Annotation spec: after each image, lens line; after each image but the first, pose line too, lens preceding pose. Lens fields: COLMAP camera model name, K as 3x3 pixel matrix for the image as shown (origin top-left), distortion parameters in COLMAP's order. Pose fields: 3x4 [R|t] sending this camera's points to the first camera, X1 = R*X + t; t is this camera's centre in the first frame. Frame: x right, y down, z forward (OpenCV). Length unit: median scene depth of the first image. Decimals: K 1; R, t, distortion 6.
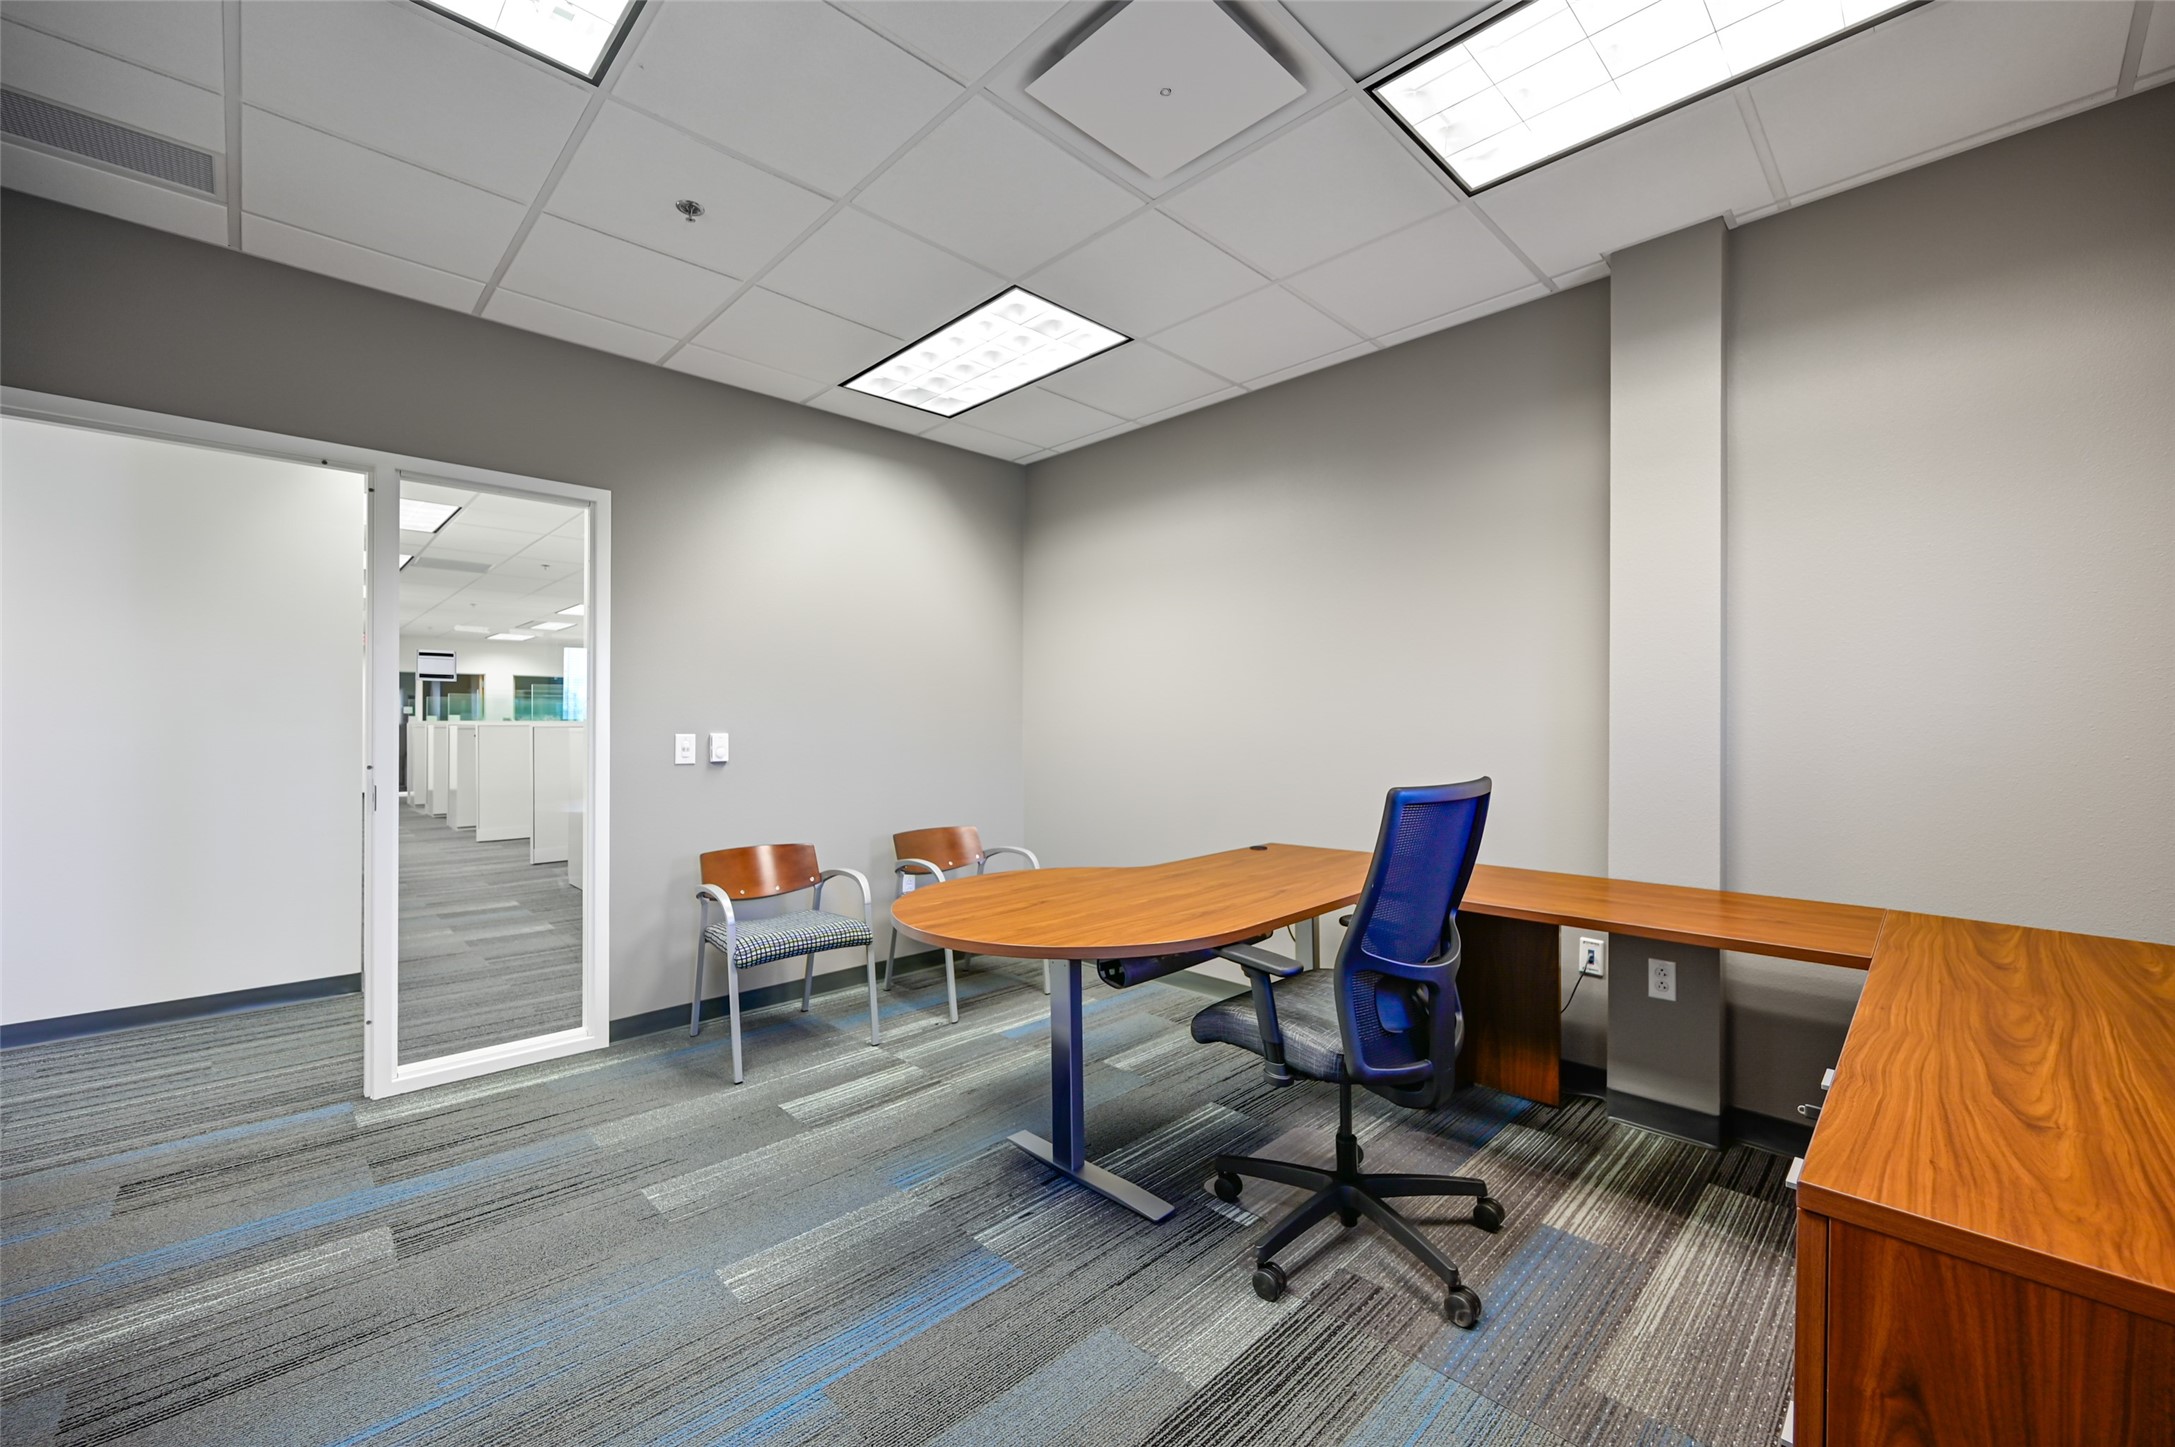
lens RADIAL K [[873.0, 0, 1093.6], [0, 873.0, 723.2], [0, 0, 1]] dist [0.000254, 0.000118]
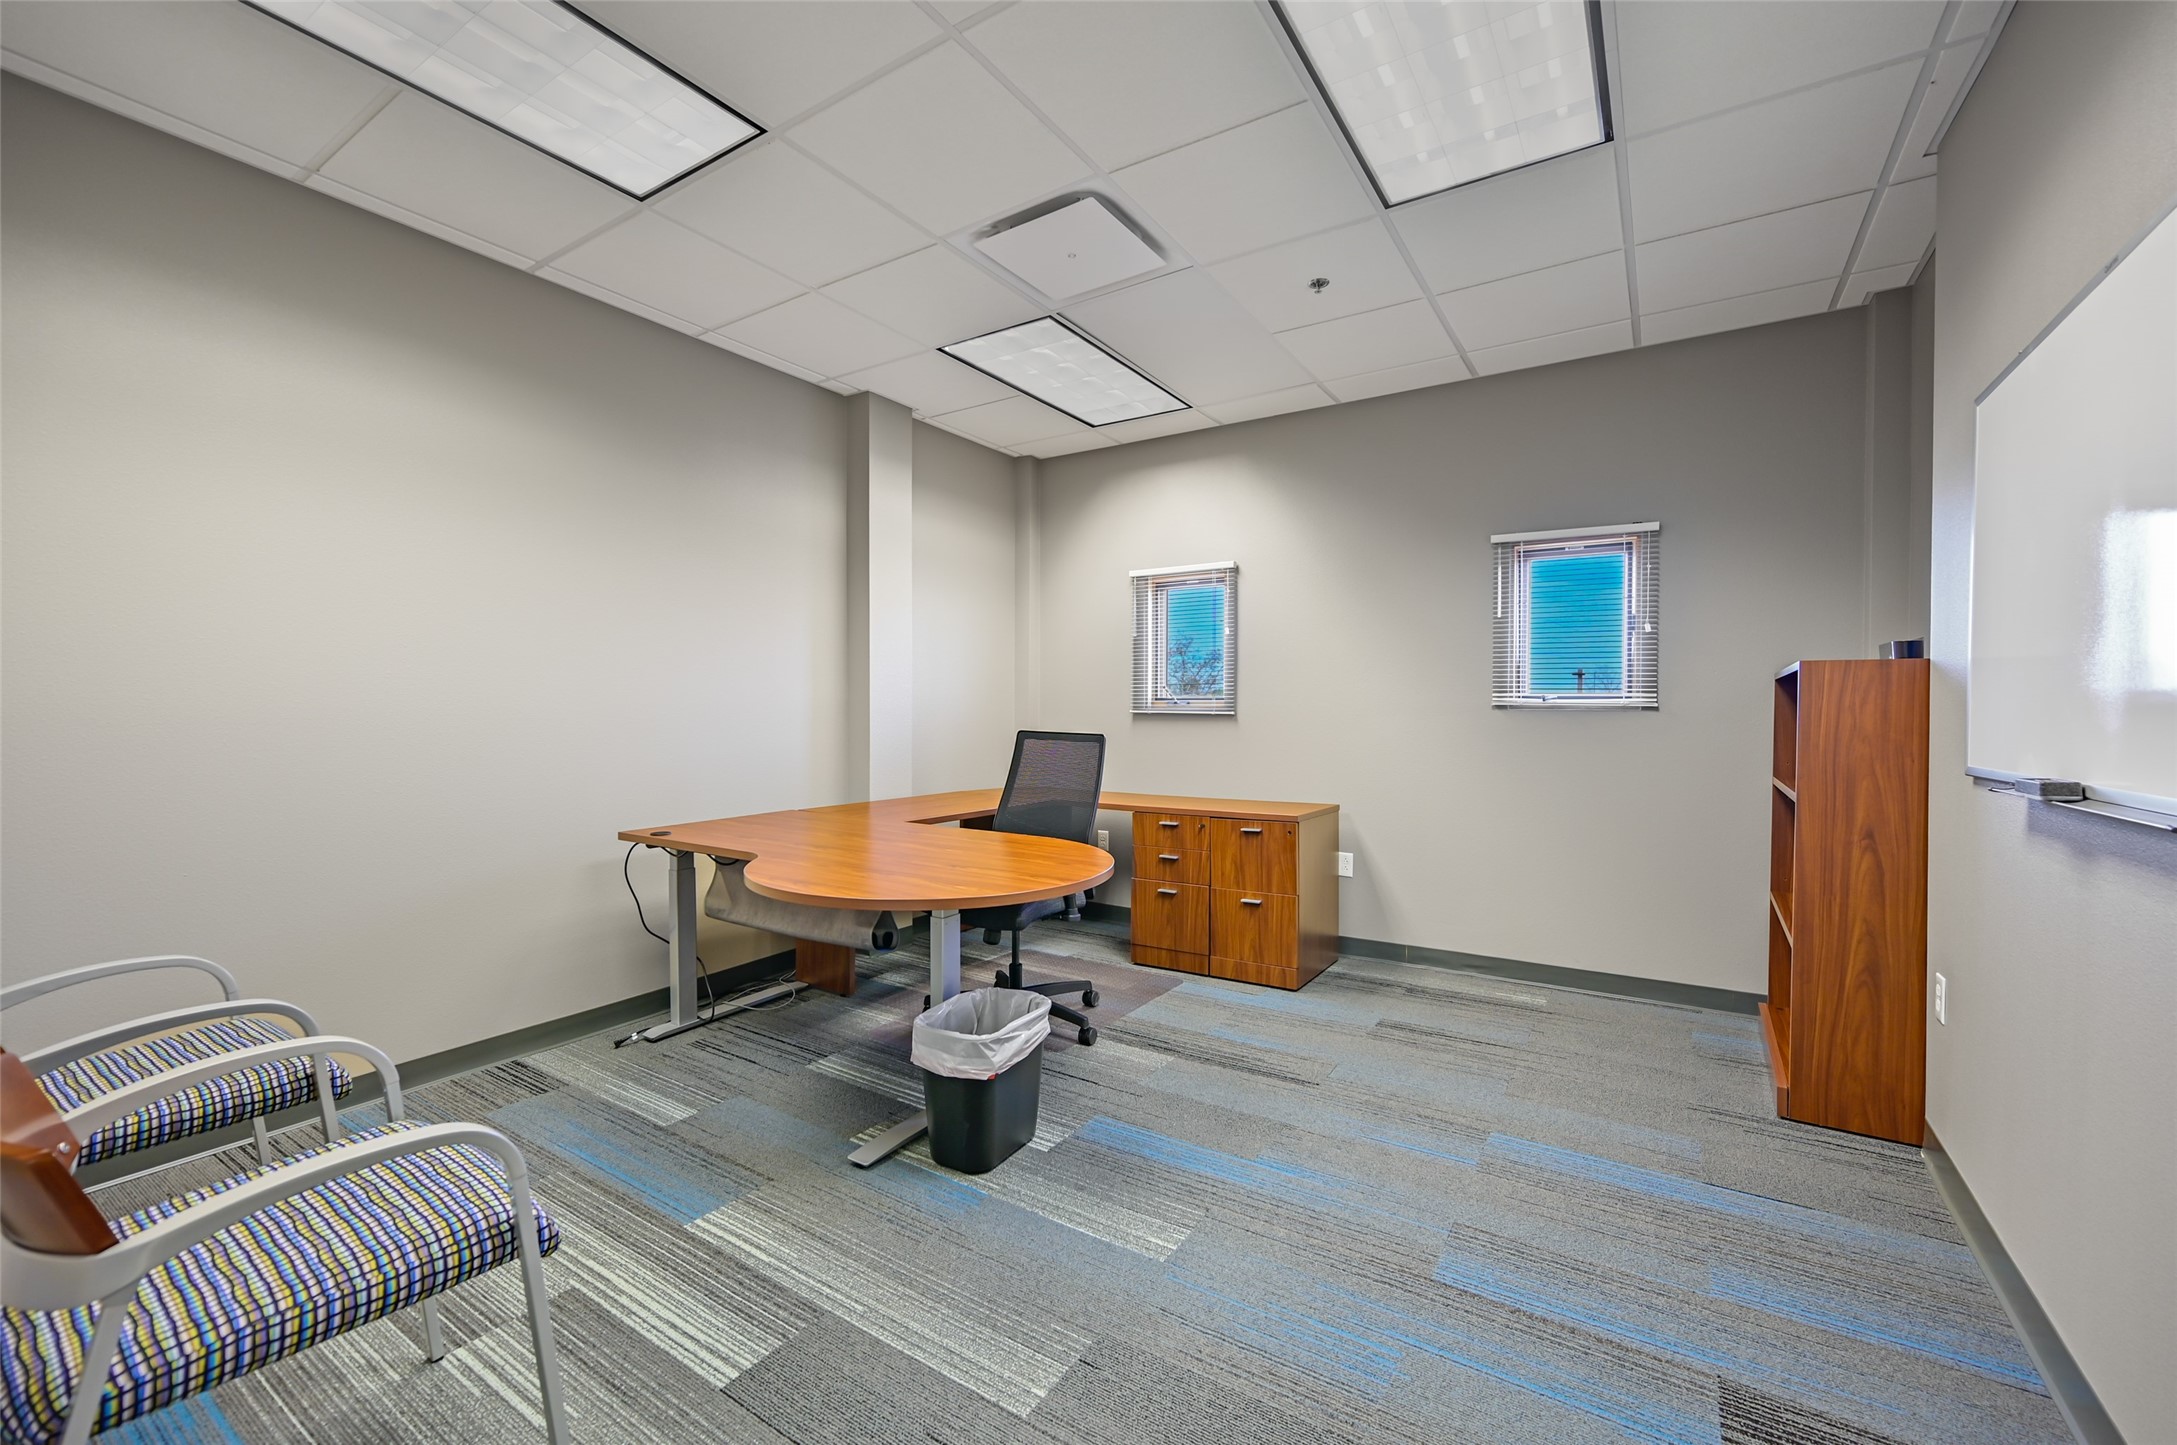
lens RADIAL K [[873.8, 0, 1094.6], [0, 873.8, 722.2], [0, 0, 1]] dist [0.000254, 0.000118]
pose [[-0.210731, -0.015323, 0.977424, -0.663608], [-0.006508, 0.999877, 0.014272, 0.009958], [-0.977522, -0.003354, -0.210805, 0.630794]]
